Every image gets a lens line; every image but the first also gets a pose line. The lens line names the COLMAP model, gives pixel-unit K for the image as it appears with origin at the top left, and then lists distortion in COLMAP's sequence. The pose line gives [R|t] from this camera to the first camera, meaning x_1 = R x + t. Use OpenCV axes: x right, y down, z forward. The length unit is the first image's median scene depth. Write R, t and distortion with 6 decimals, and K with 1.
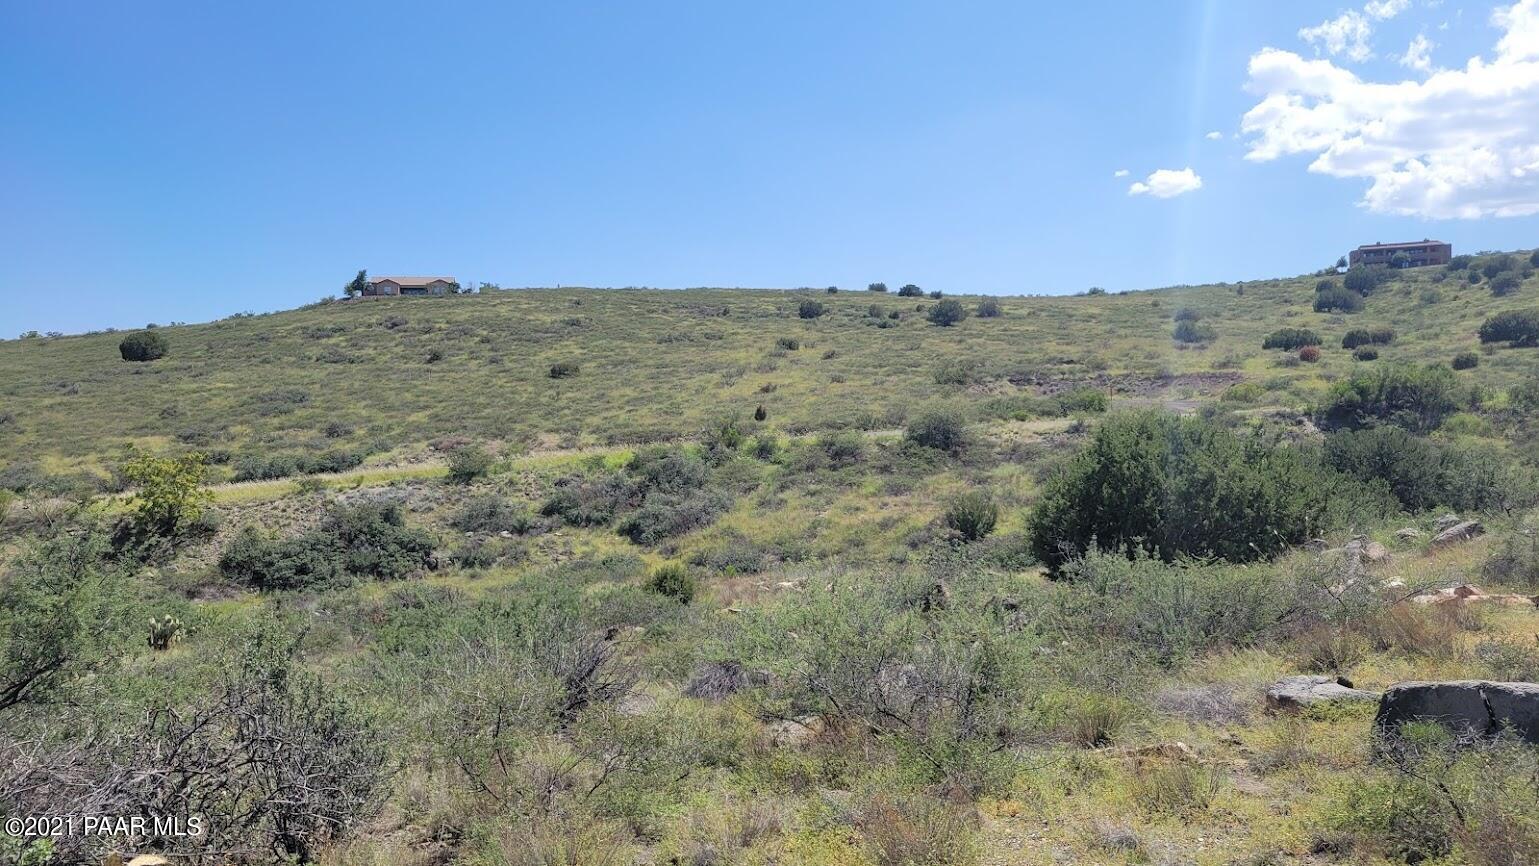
lens RADIAL K [[1156.8, 0, 769.5], [0, 1156.8, 433.0], [0, 0, 1]] dist [0.026644, -0.002683]
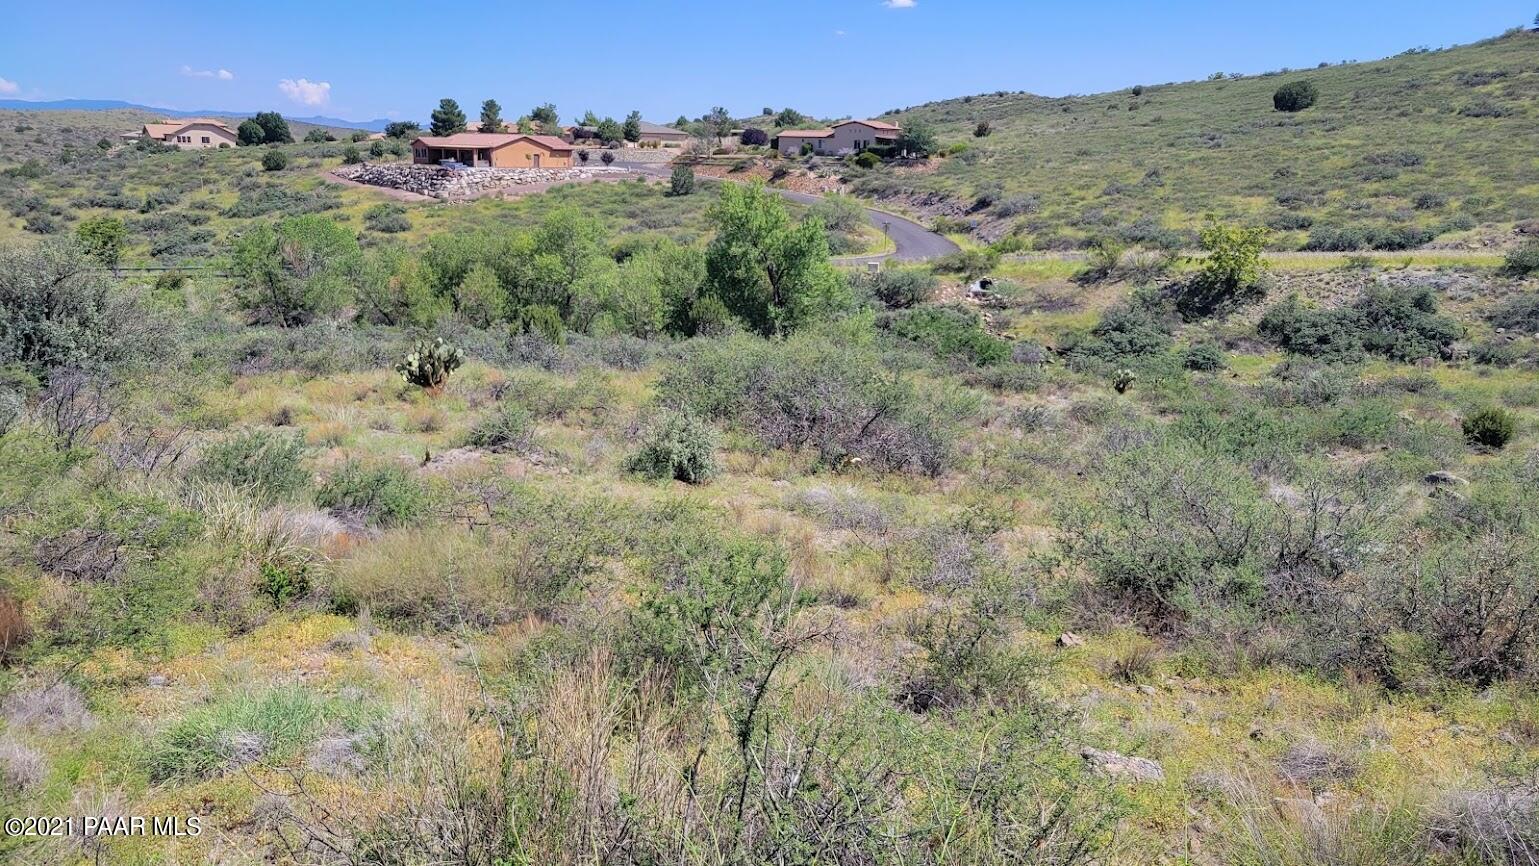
lens RADIAL K [[1156.8, 0, 769.5], [0, 1156.8, 433.0], [0, 0, 1]] dist [0.026644, -0.002683]
pose [[0.598832, 0.224385, -0.768799, 0.150931], [-0.044886, 0.967844, 0.247516, -0.046000], [0.799616, -0.113712, 0.589648, -0.105251]]
